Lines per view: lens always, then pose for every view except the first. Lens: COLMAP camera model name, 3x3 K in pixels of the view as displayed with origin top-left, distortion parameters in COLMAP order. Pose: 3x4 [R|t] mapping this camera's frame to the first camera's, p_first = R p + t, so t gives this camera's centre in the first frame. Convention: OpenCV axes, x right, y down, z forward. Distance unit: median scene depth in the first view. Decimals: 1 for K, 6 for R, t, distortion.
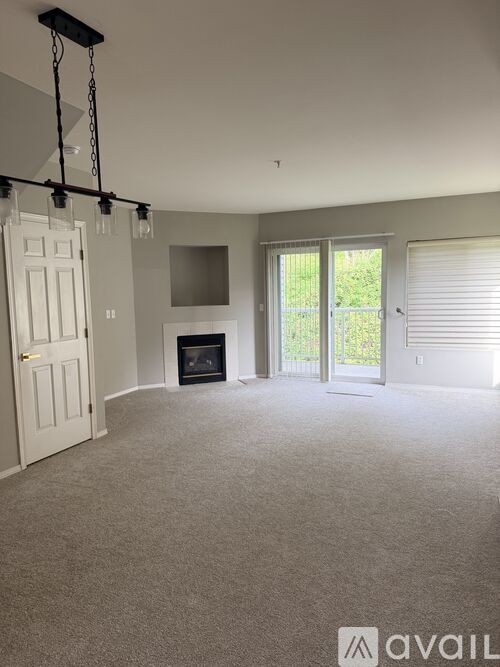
lens RADIAL K [[483.1, 0, 250.0], [0, 483.1, 333.5], [0, 0, 1]] dist [0.073218, -0.001144]
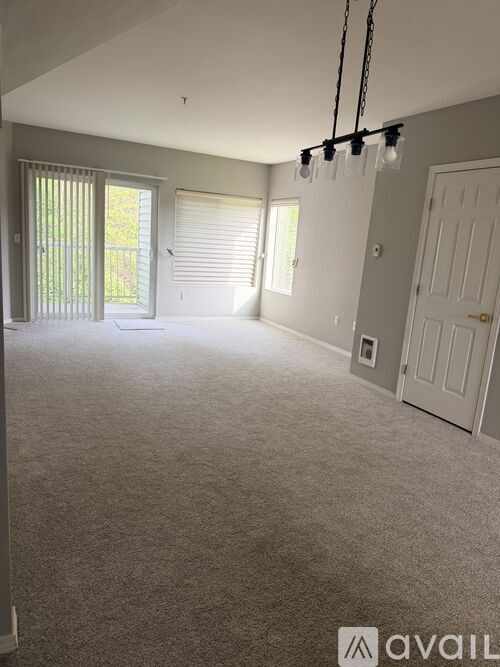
lens RADIAL K [[483.1, 0, 250.0], [0, 483.1, 333.5], [0, 0, 1]] dist [0.073218, -0.001144]
pose [[0.605471, -0.086020, 0.791205, -0.472320], [-0.007136, 0.993515, 0.113475, 0.011982], [-0.795835, -0.074352, 0.600931, 0.171002]]
